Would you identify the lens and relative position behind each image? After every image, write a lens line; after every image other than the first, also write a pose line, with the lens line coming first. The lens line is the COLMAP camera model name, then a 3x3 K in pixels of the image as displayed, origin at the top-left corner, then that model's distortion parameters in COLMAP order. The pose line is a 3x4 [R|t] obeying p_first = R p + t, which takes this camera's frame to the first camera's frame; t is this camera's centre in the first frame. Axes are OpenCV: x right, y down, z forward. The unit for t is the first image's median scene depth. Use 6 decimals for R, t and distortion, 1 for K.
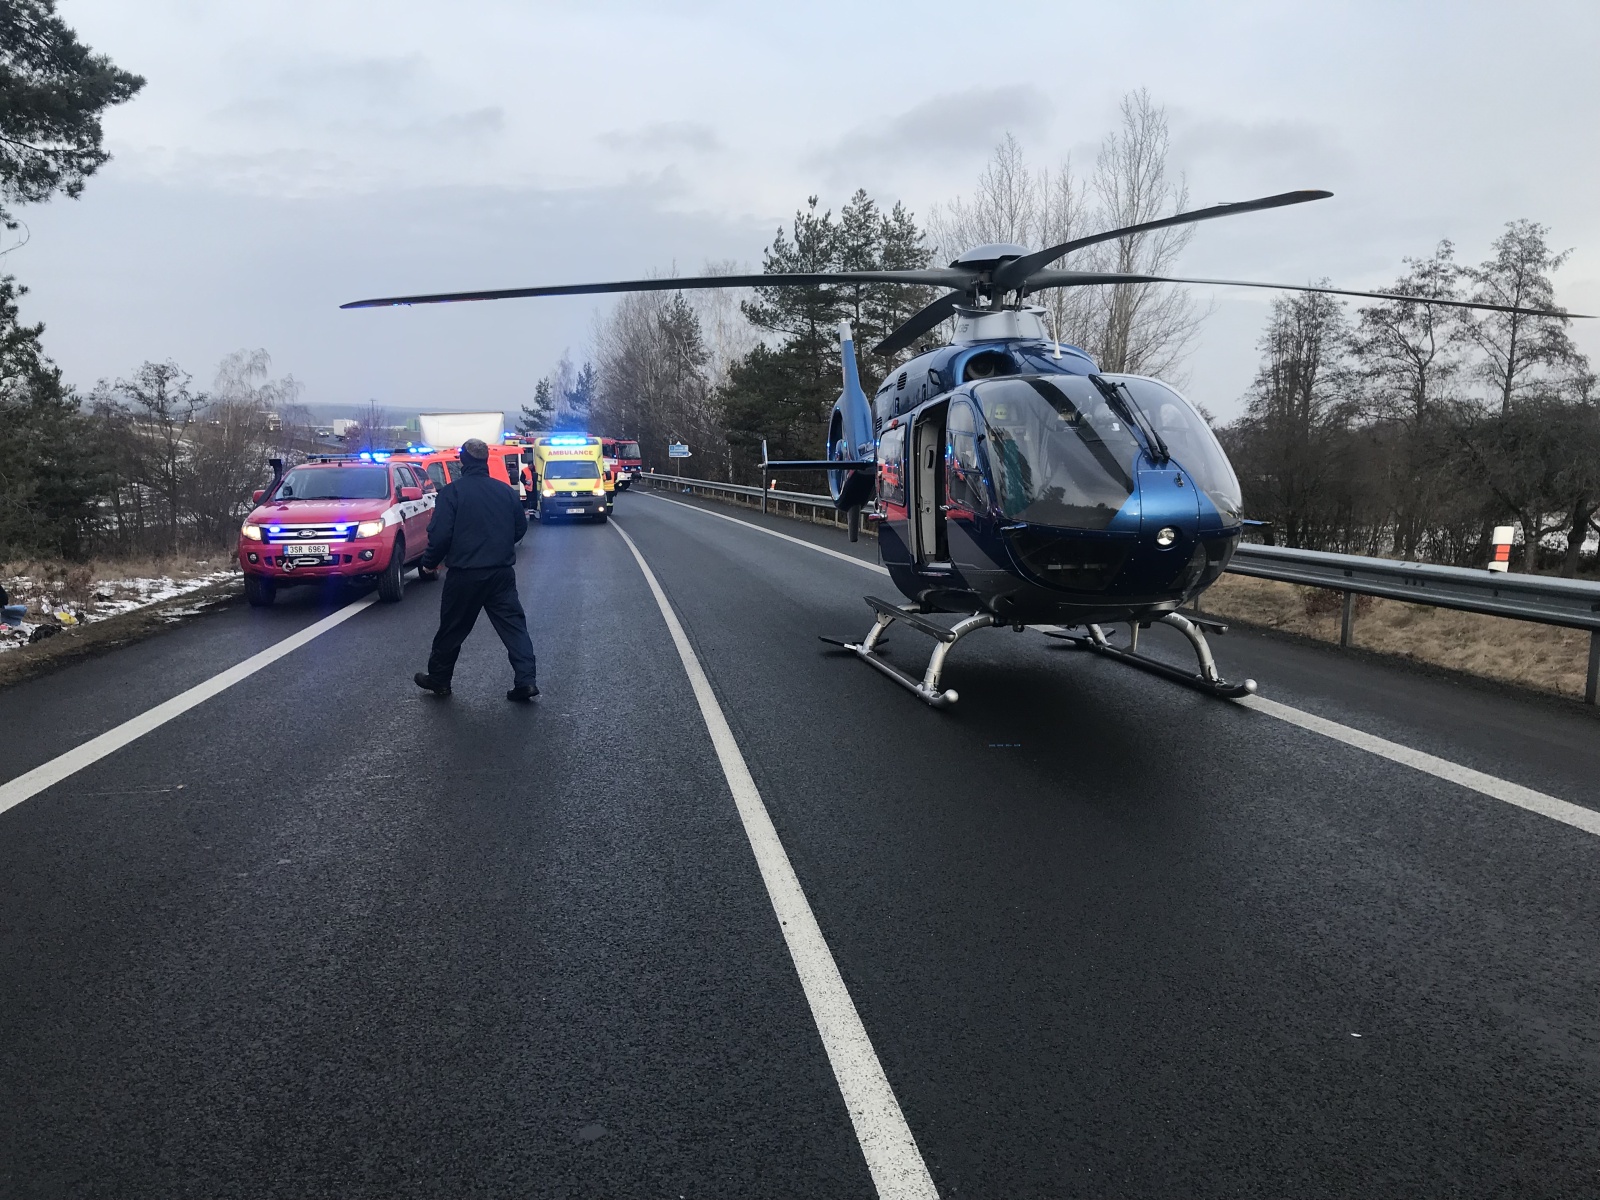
lens RADIAL K [[1310.0, 0, 800.0], [0, 1310.0, 600.0], [0, 0, 1]] dist [0.008803, 0.015583]
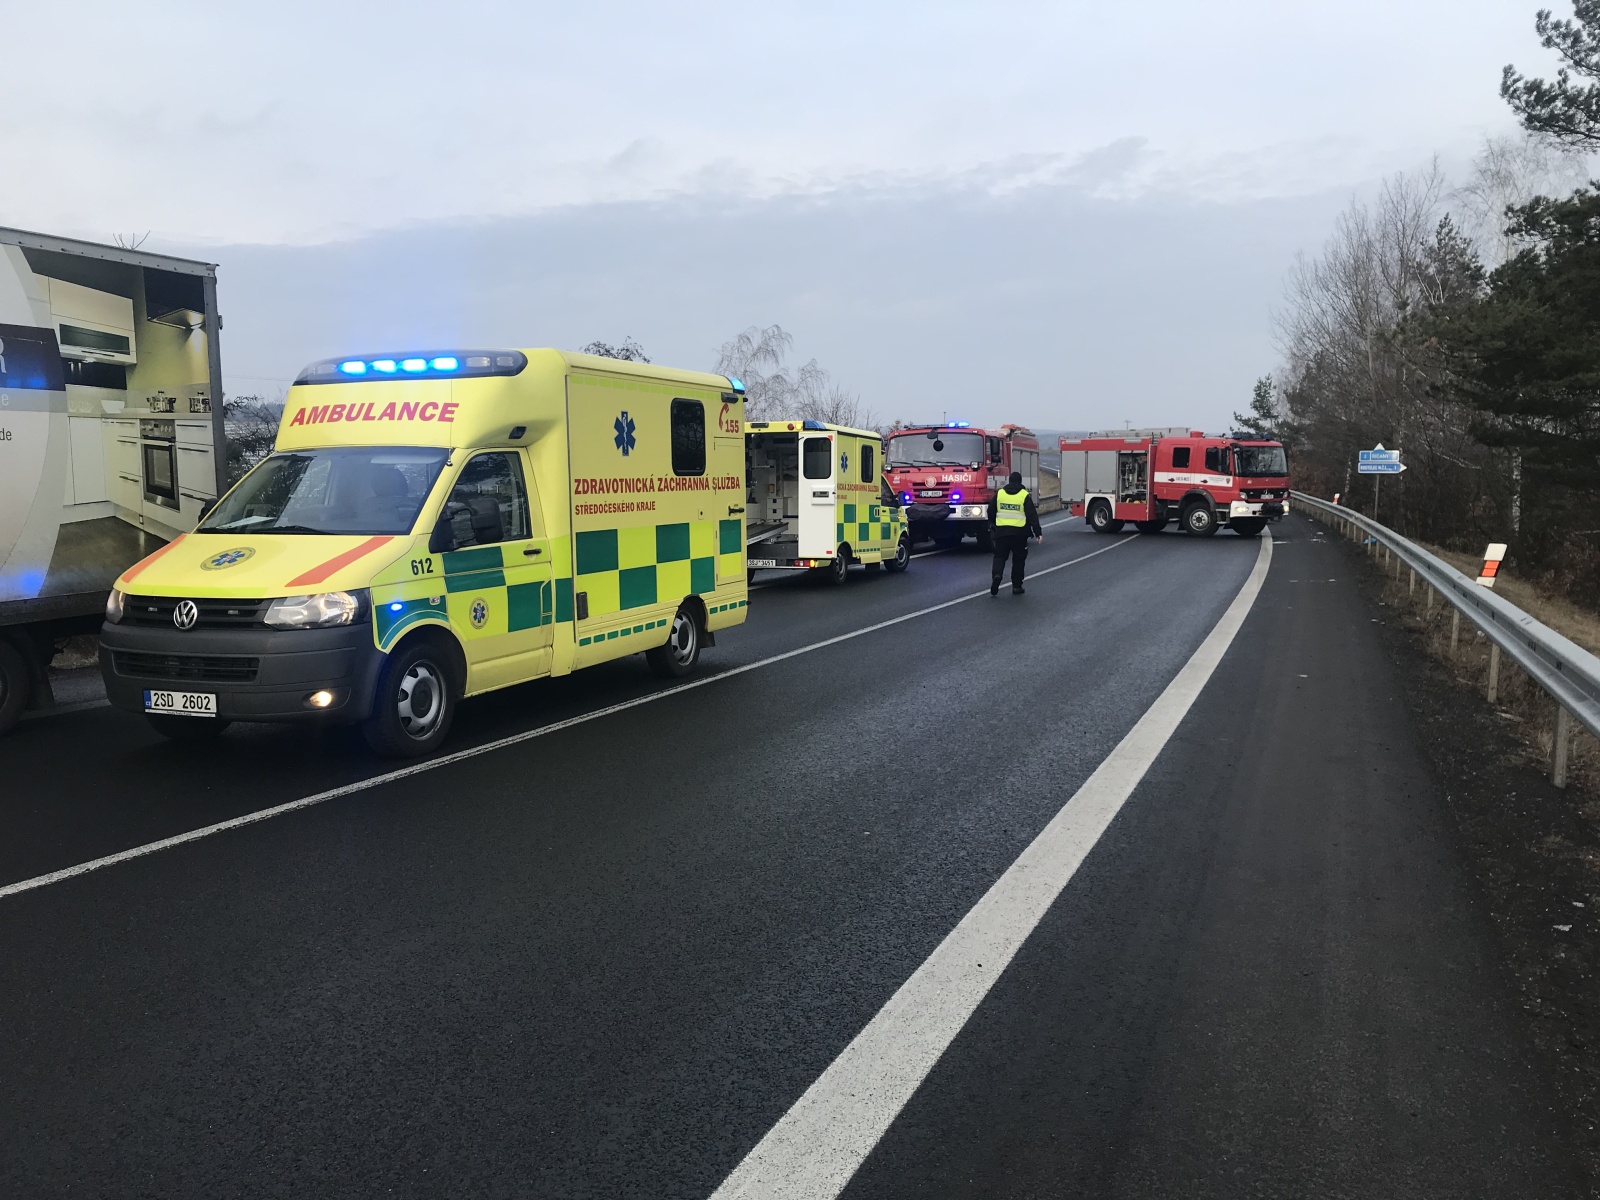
lens RADIAL K [[1302.8, 0, 784.8], [0, 1302.8, 593.6], [0, 0, 1]] dist [-0.003776, 0.002439]
pose [[0.828264, 0.052639, -0.557860, 0.004293], [-0.065861, 0.997822, -0.003632, -0.054381], [0.556454, 0.039750, 0.829927, 0.543945]]
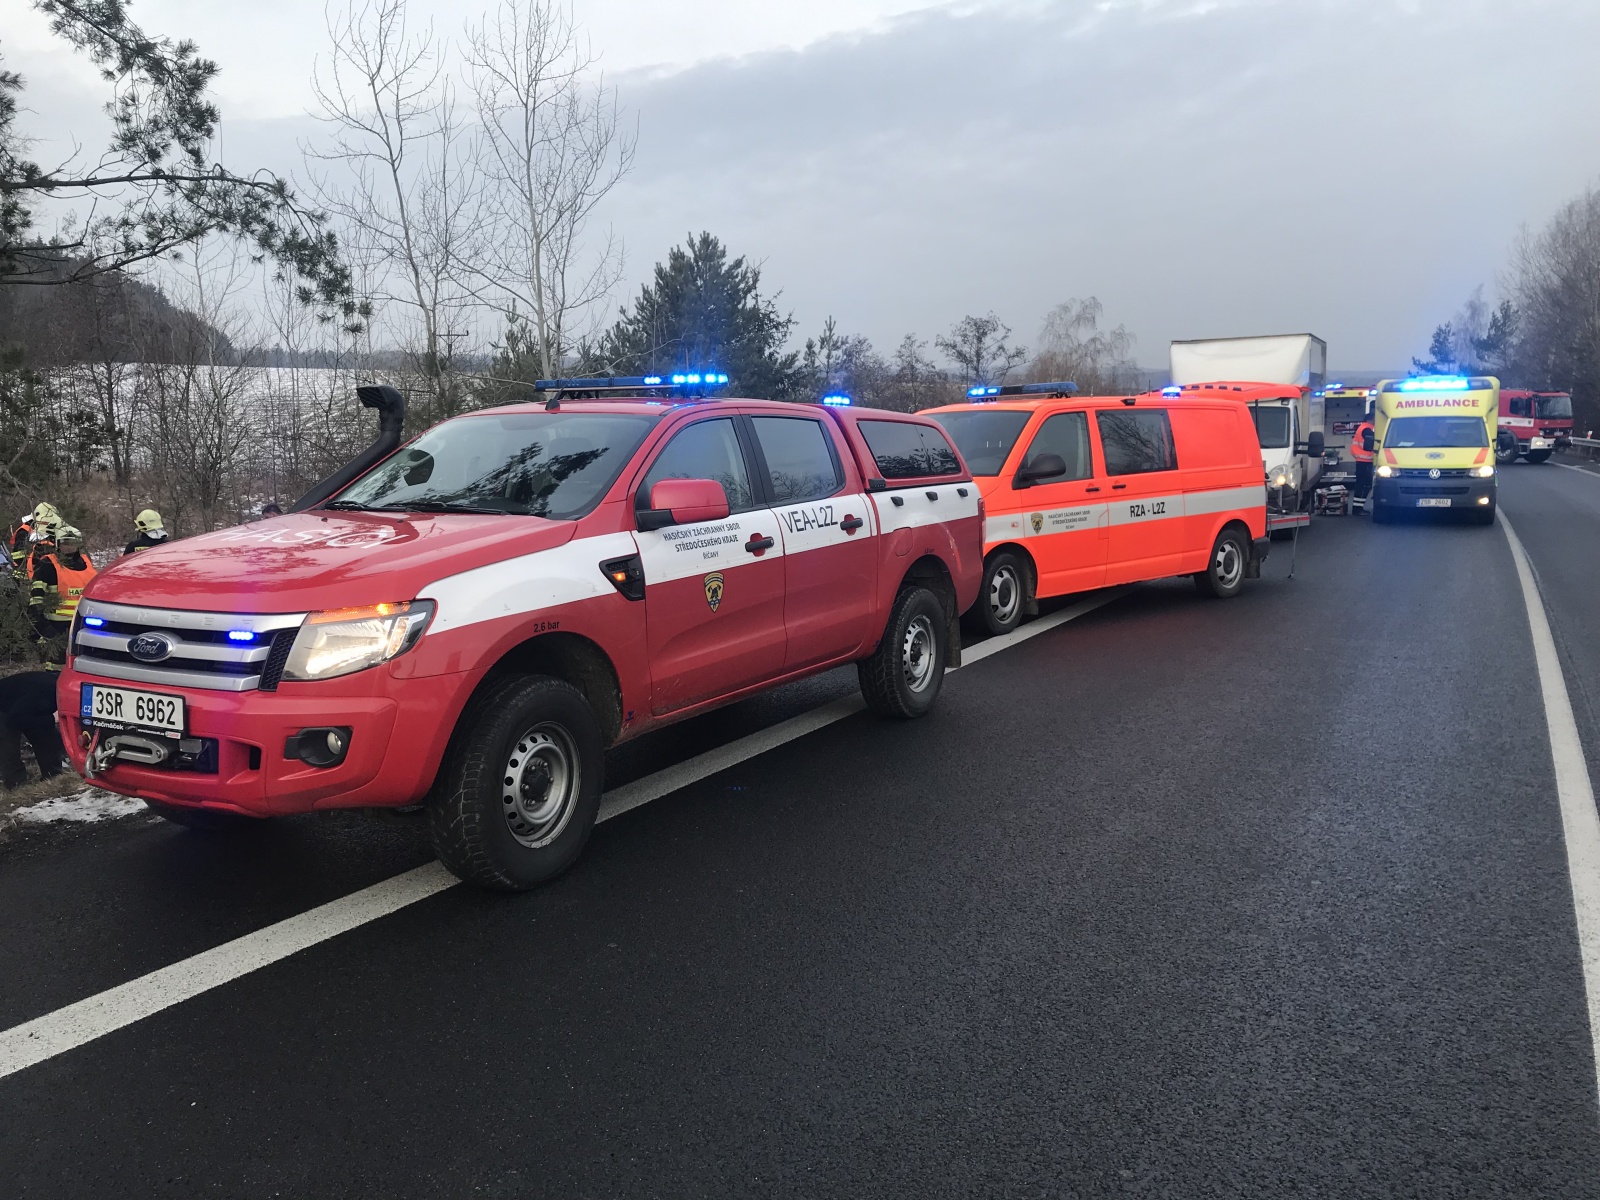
lens RADIAL K [[1310.0, 0, 800.0], [0, 1310.0, 600.0], [0, 0, 1]] dist [0.008803, 0.015583]
pose [[0.798207, 0.079278, -0.597144, -0.026745], [-0.063532, 0.996853, 0.047420, -0.021083], [0.599024, 0.000086, 0.800731, 0.220980]]
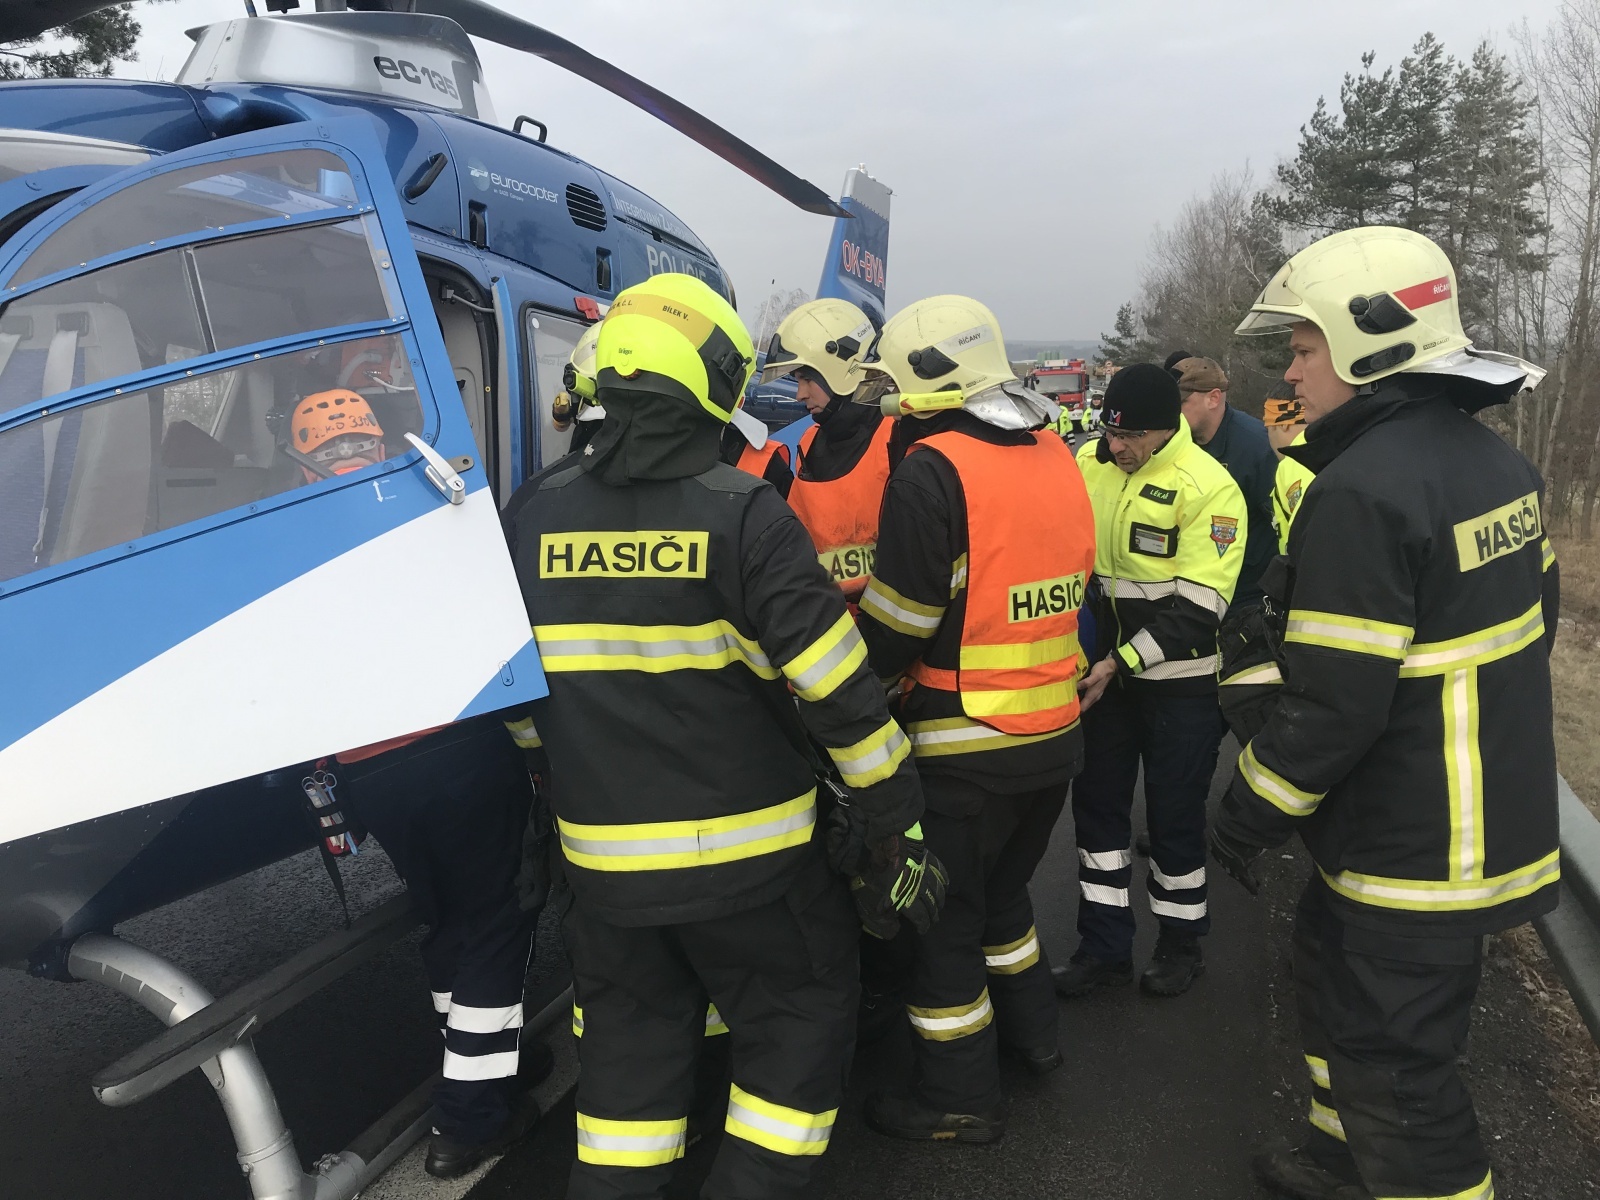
lens RADIAL K [[1310.0, 0, 800.0], [0, 1310.0, 600.0], [0, 0, 1]] dist [0.008803, 0.015583]
pose [[0.890023, 0.049161, -0.453257, 0.081996], [-0.025735, 0.998002, 0.057711, -0.012136], [0.455188, -0.039700, 0.889510, 0.115406]]
